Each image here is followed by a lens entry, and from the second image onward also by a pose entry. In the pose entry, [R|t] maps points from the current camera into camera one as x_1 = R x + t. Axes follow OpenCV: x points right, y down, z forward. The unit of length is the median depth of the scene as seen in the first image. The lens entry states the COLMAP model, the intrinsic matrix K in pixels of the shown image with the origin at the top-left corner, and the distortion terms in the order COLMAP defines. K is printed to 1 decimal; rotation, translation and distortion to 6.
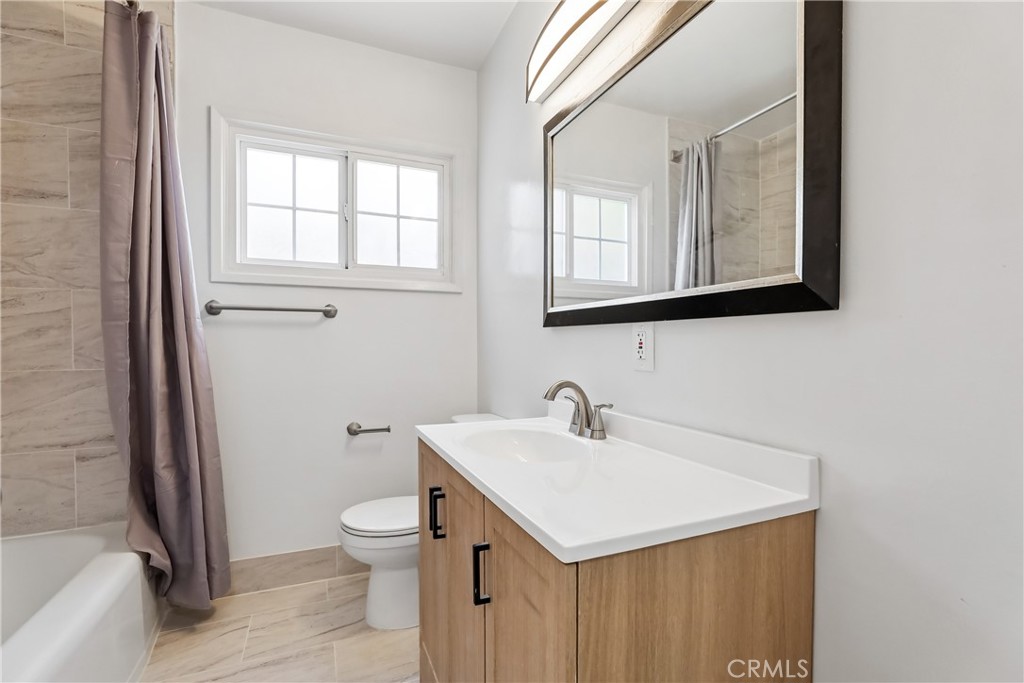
lens RADIAL K [[467.6, 0, 505.4], [0, 467.6, 347.8], [0, 0, 1]] dist [-0.027675, 0.011400]
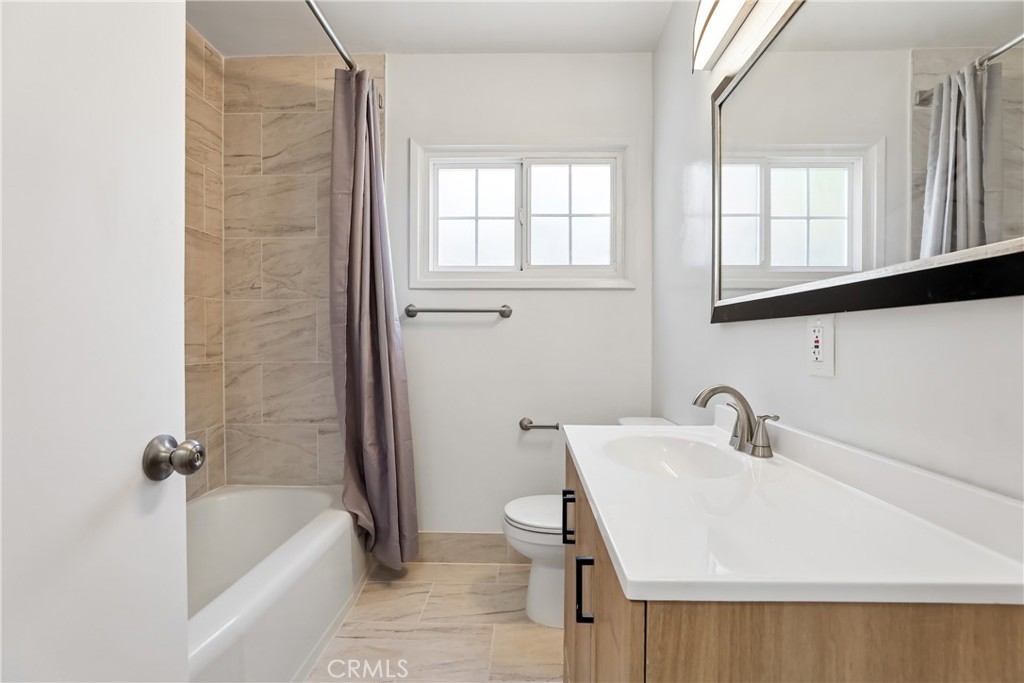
lens RADIAL K [[467.6, 0, 513.8], [0, 467.6, 344.9], [0, 0, 1]] dist [-0.027675, 0.011400]
pose [[0.911025, 0.003248, -0.412339, 0.099058], [-0.004888, 0.999984, -0.002923, 0.000541], [0.412322, 0.004679, 0.911026, 0.047708]]
